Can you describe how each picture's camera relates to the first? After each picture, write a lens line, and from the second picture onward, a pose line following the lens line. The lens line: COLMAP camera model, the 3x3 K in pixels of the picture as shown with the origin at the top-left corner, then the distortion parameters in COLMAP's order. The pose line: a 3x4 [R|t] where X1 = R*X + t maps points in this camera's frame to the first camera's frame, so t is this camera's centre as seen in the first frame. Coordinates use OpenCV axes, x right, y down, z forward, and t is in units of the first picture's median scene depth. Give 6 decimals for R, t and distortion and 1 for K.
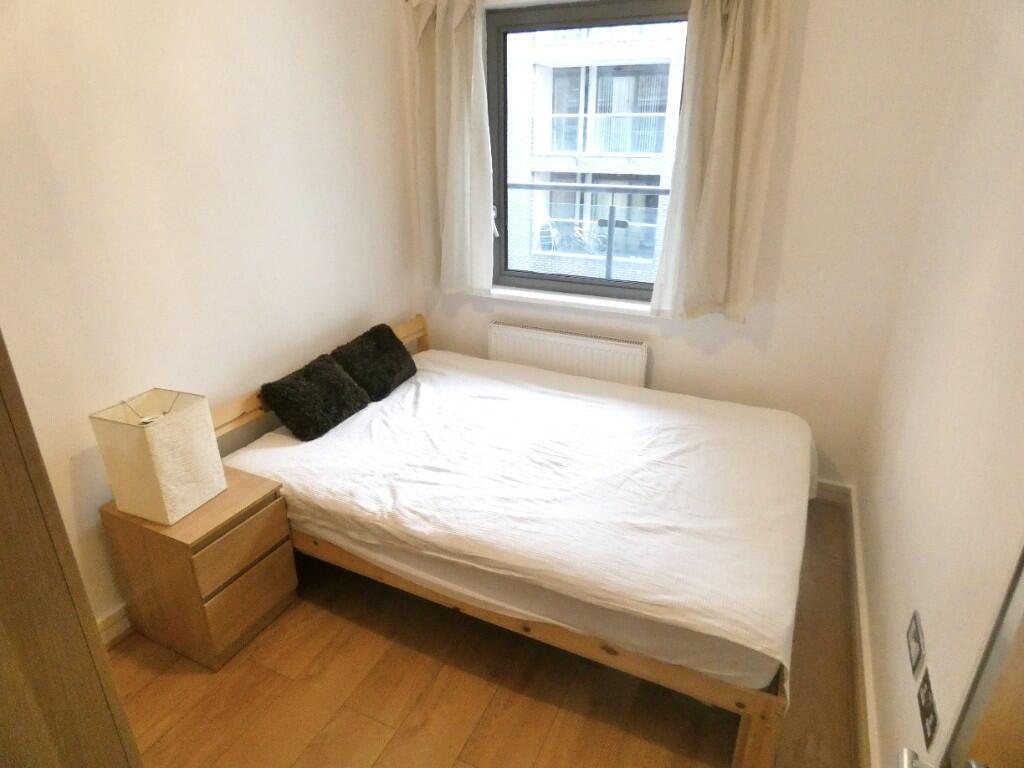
lens RADIAL K [[613.7, 0, 509.8], [0, 613.7, 377.2], [0, 0, 1]] dist [0.016972, -0.024153]
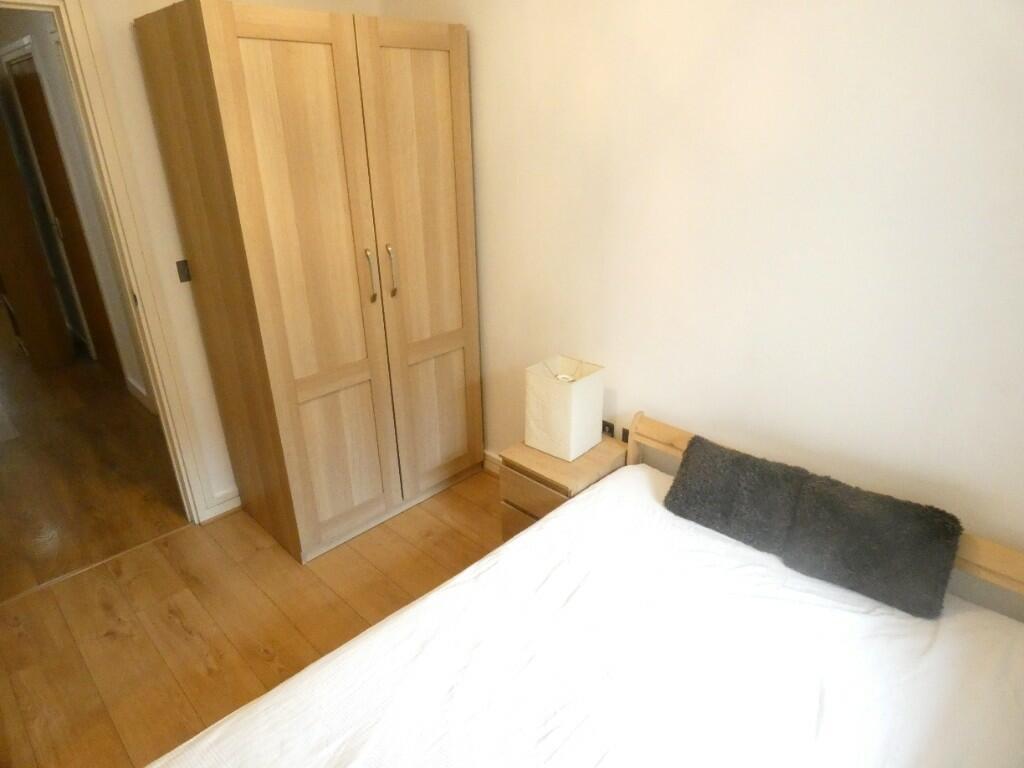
lens RADIAL K [[613.7, 0, 509.8], [0, 613.7, 377.2], [0, 0, 1]] dist [0.016972, -0.024153]
pose [[-0.323777, 0.376404, -0.868037, 0.247915], [-0.339740, 0.810015, 0.477967, -0.219302], [0.883032, 0.449662, -0.134385, 0.457383]]
